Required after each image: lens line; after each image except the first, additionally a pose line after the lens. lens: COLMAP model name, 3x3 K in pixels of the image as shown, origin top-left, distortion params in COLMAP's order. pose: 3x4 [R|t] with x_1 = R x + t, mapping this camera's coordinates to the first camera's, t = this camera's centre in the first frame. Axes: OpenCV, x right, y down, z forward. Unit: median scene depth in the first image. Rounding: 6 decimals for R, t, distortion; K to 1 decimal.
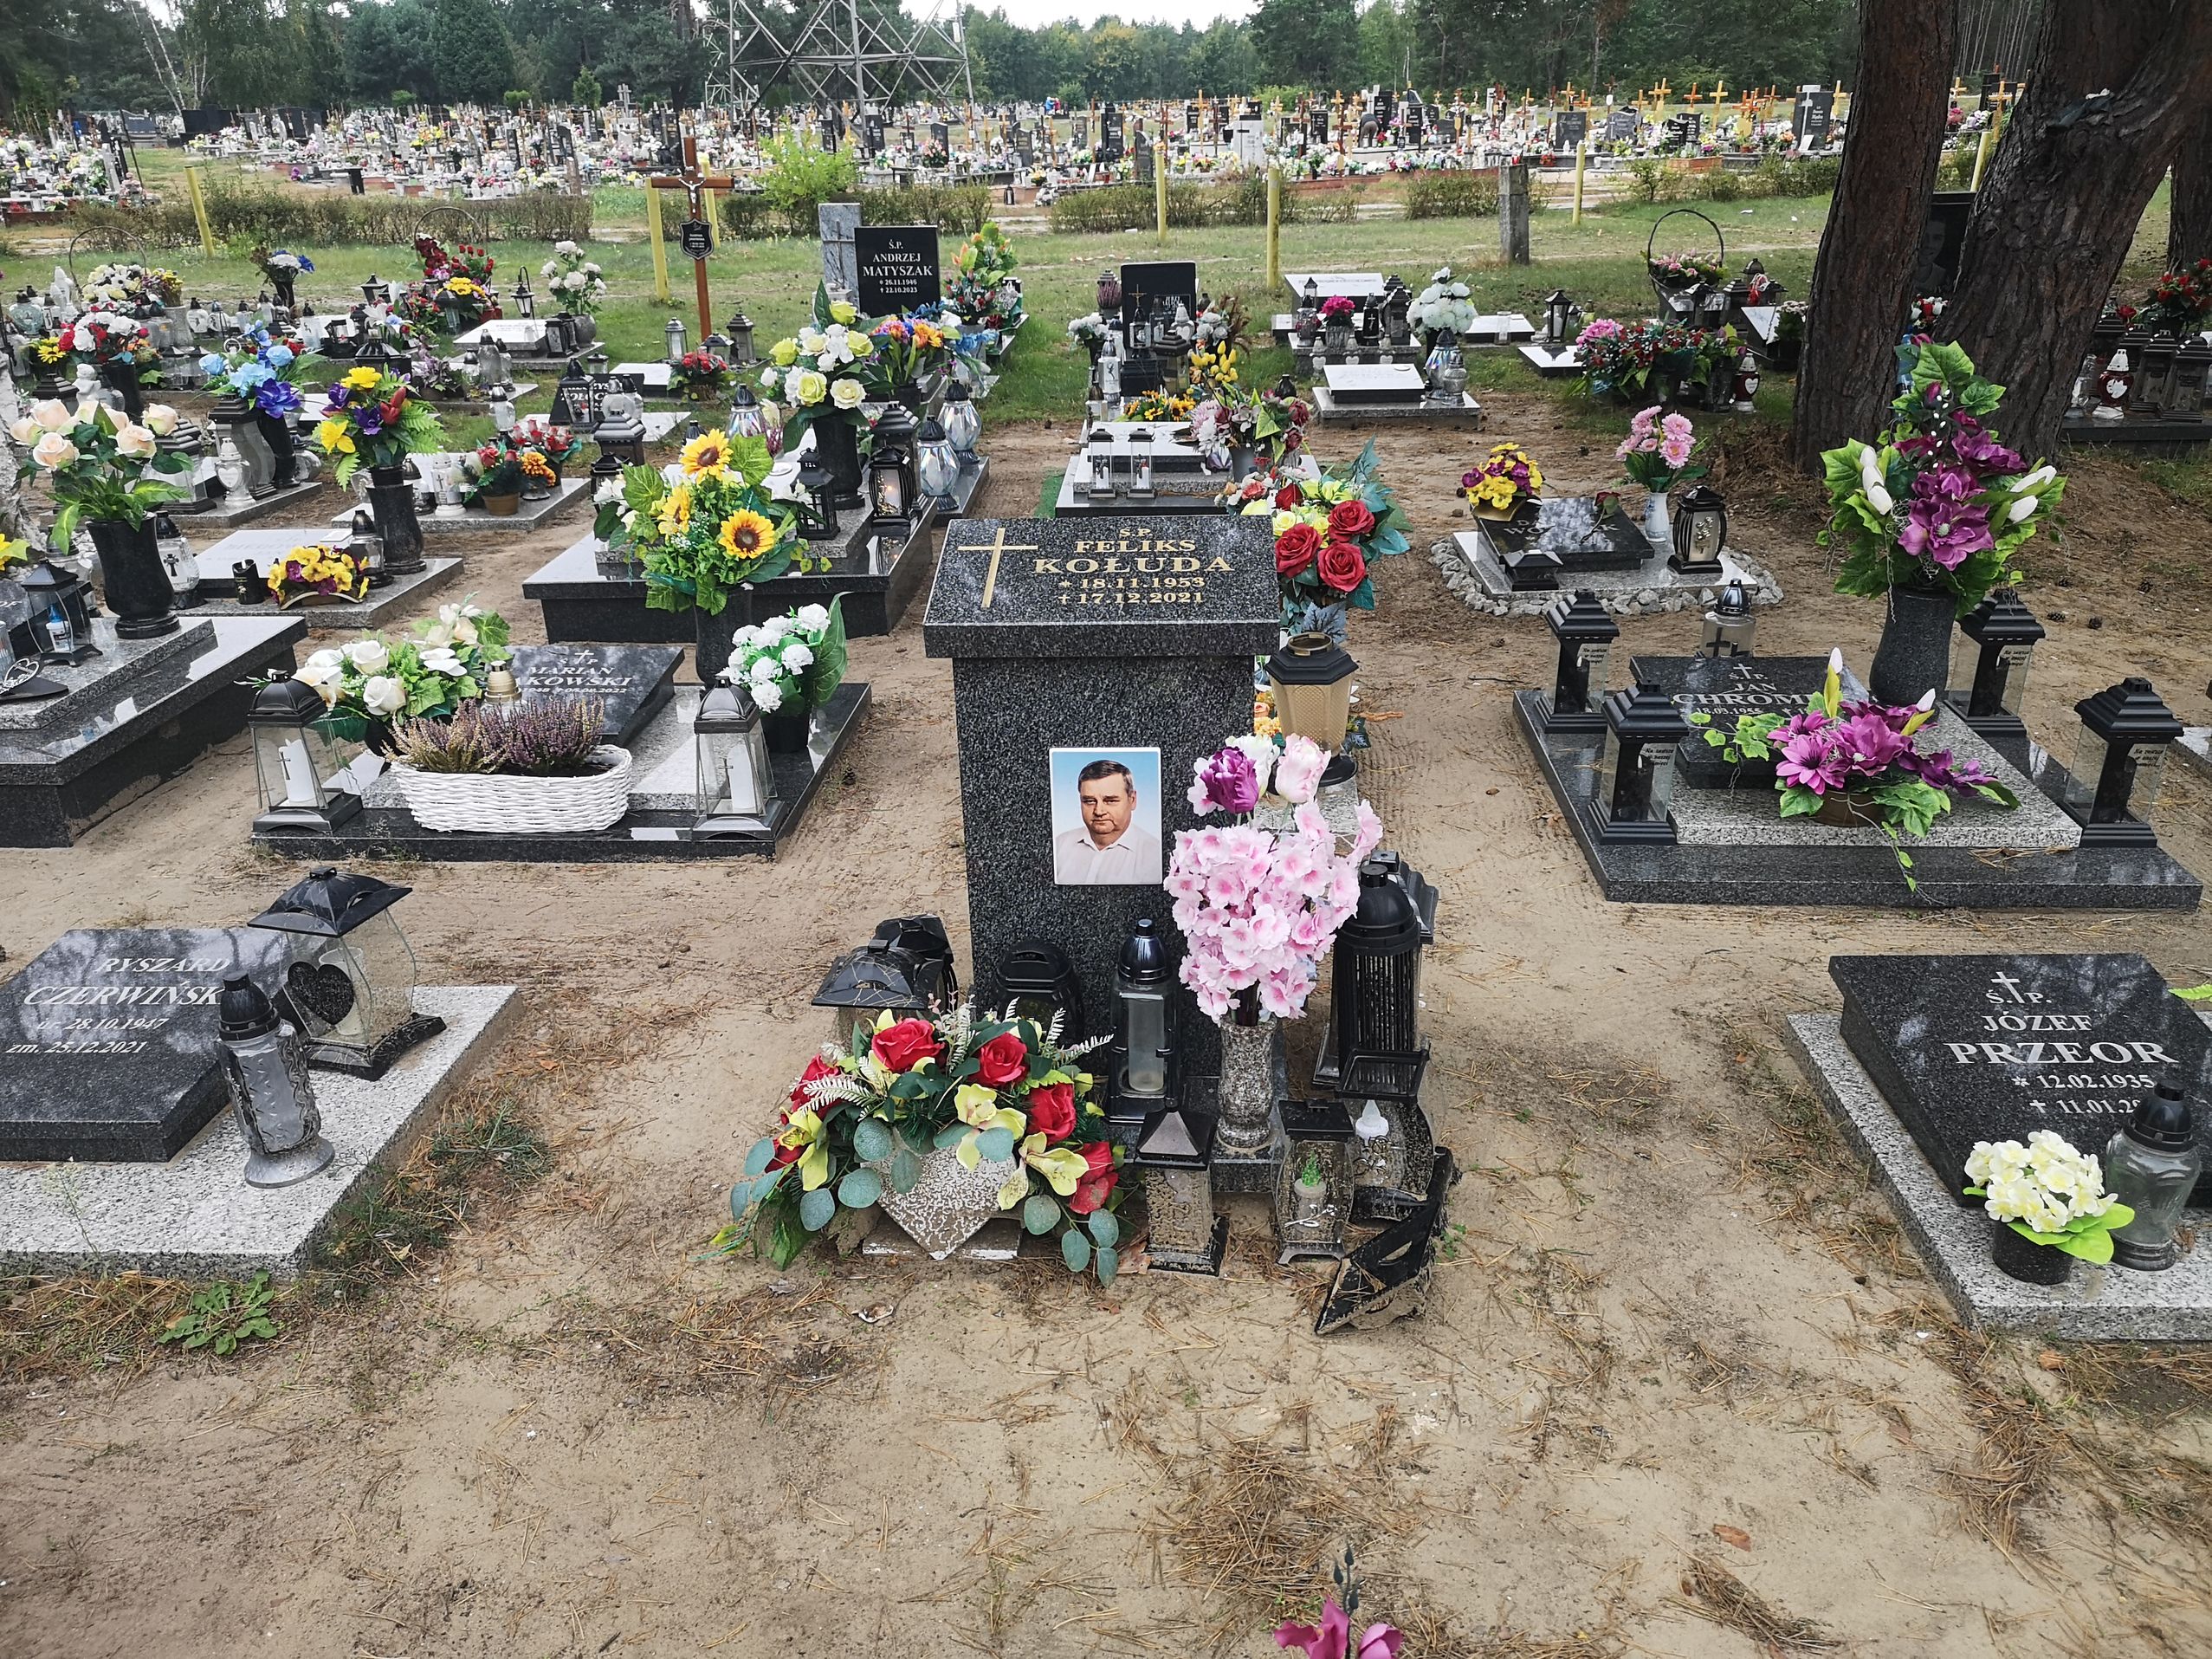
lens RADIAL K [[1687.0, 0, 1106.0], [0, 1687.0, 829.5], [0, 0, 1]] dist [0.059023, -0.056024]
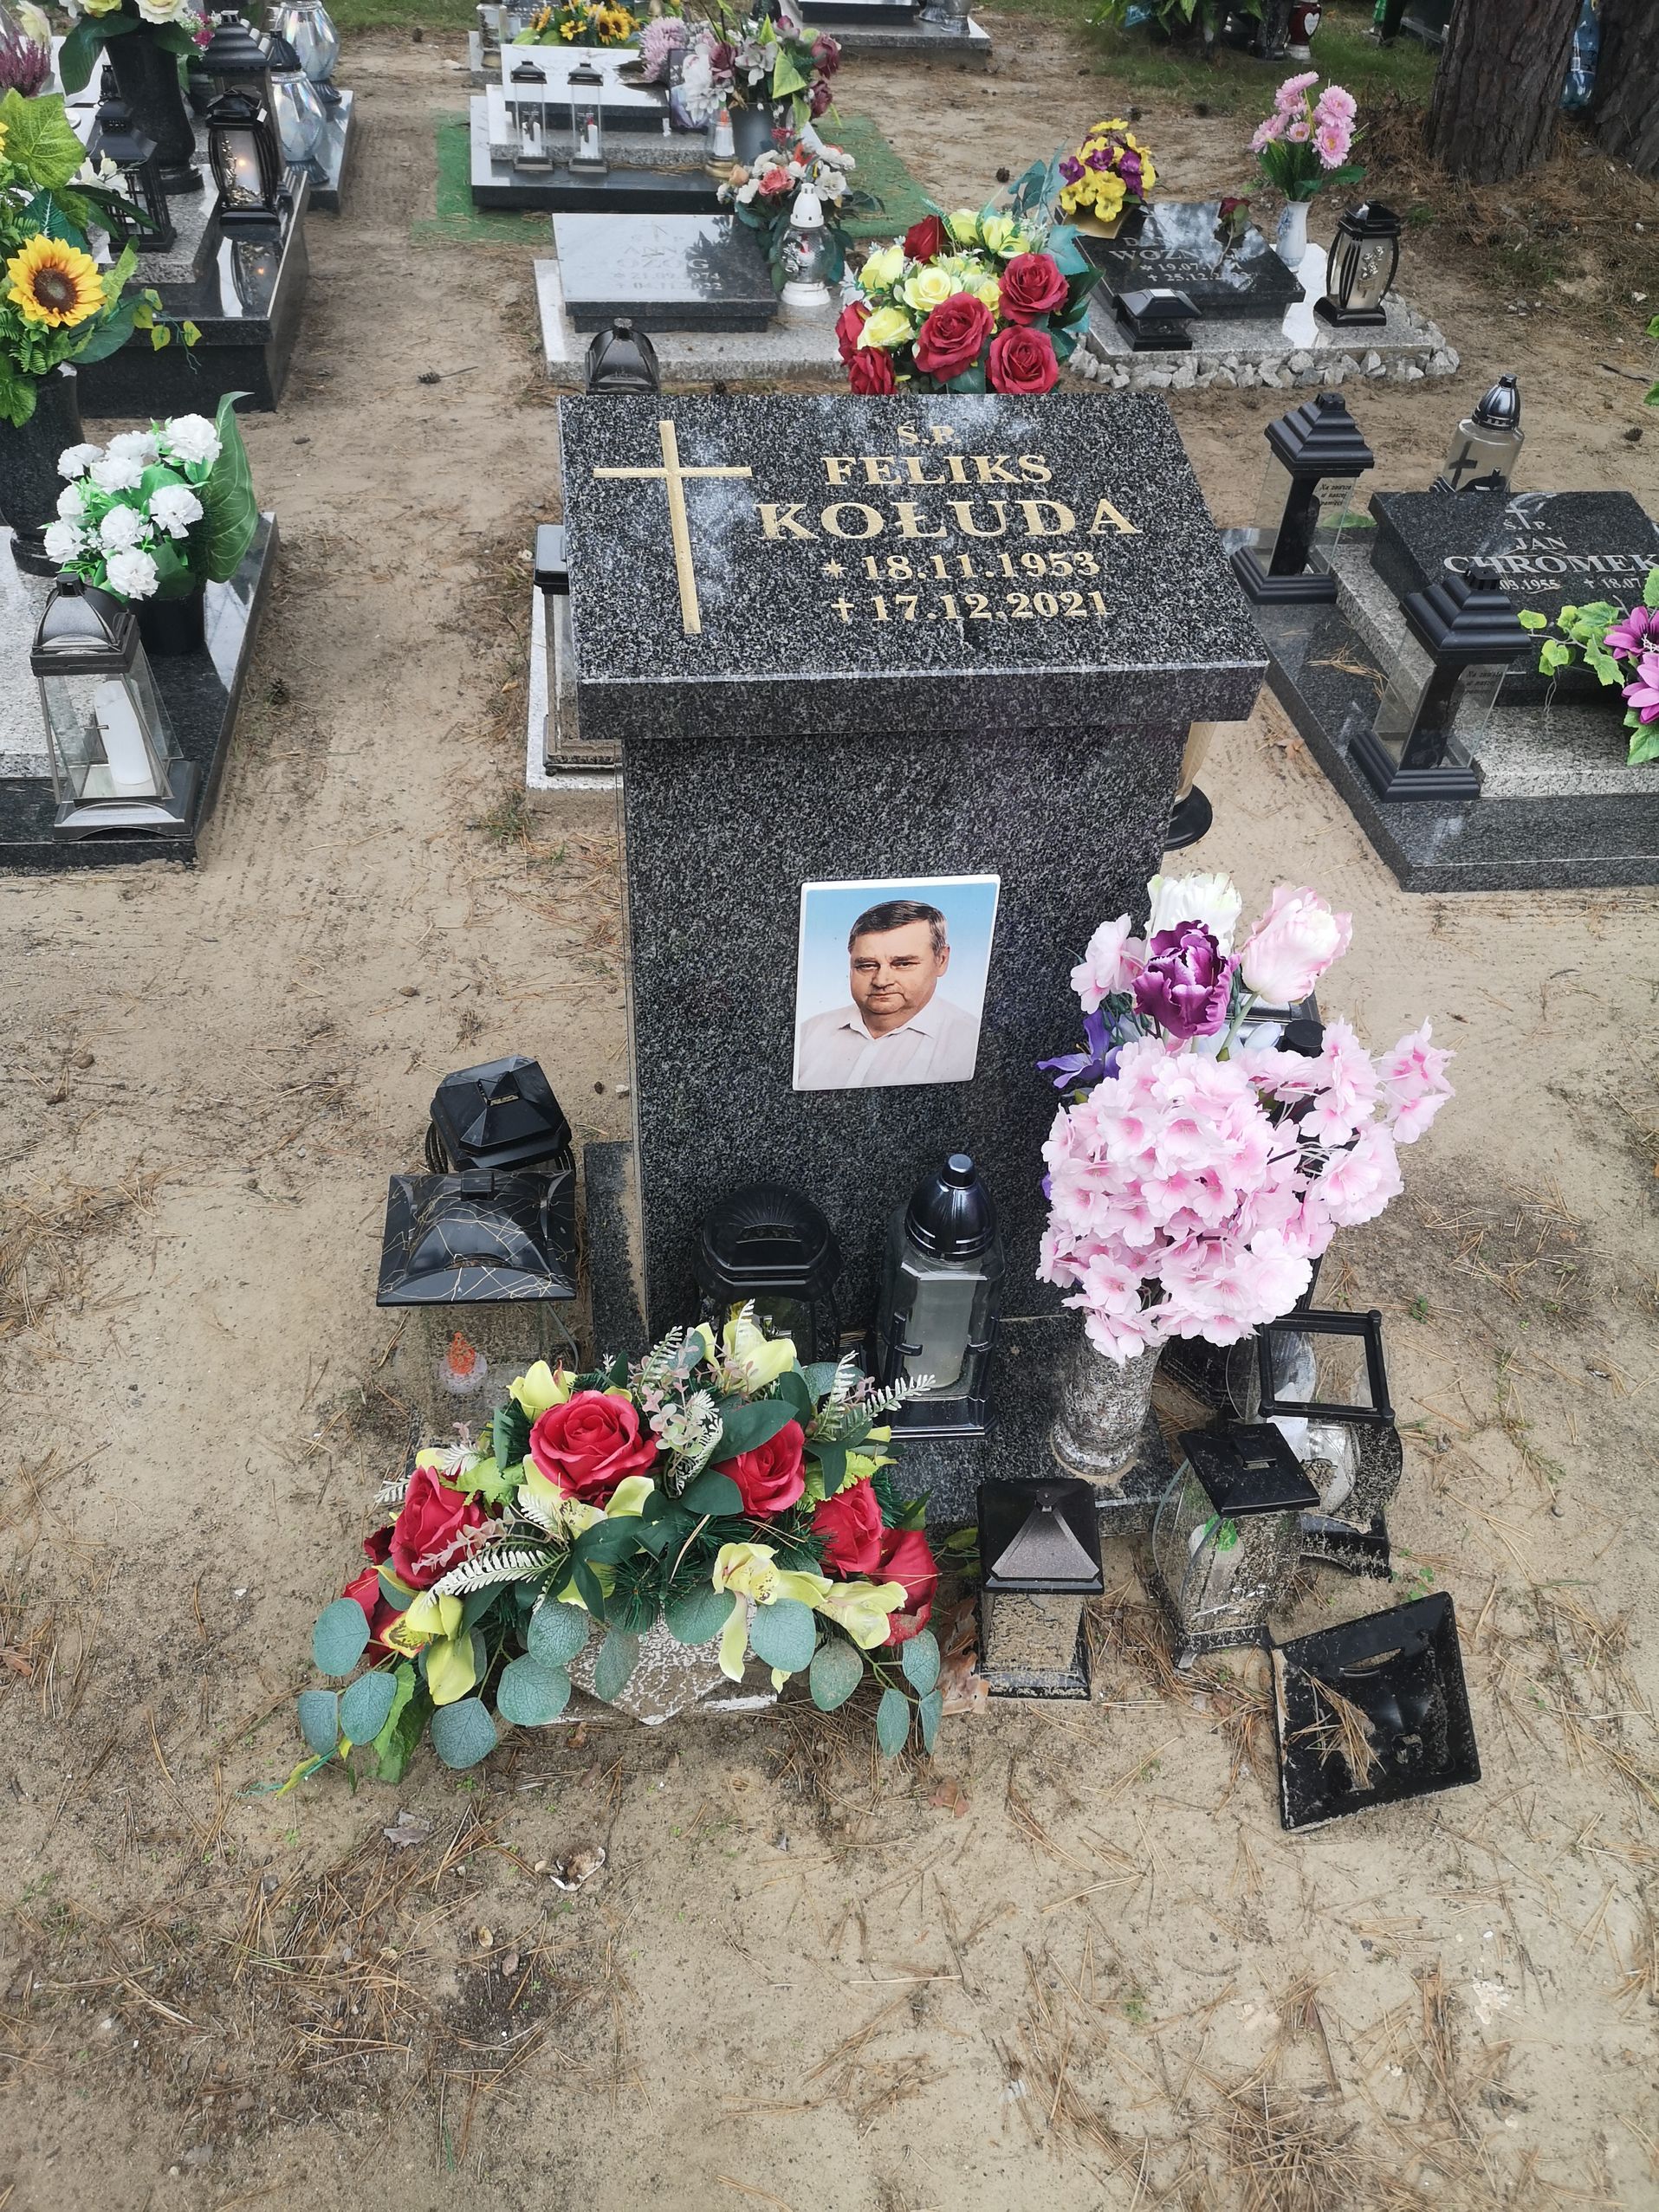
lens RADIAL K [[1696.7, 0, 825.0], [0, 1696.7, 1106.8], [0, 0, 1]] dist [0.055773, -0.058301]
pose [[0.979111, -0.073872, 0.189432, -0.063273], [0.007947, 0.944857, 0.327387, -0.074500], [-0.203171, -0.319043, 0.925707, 0.219197]]
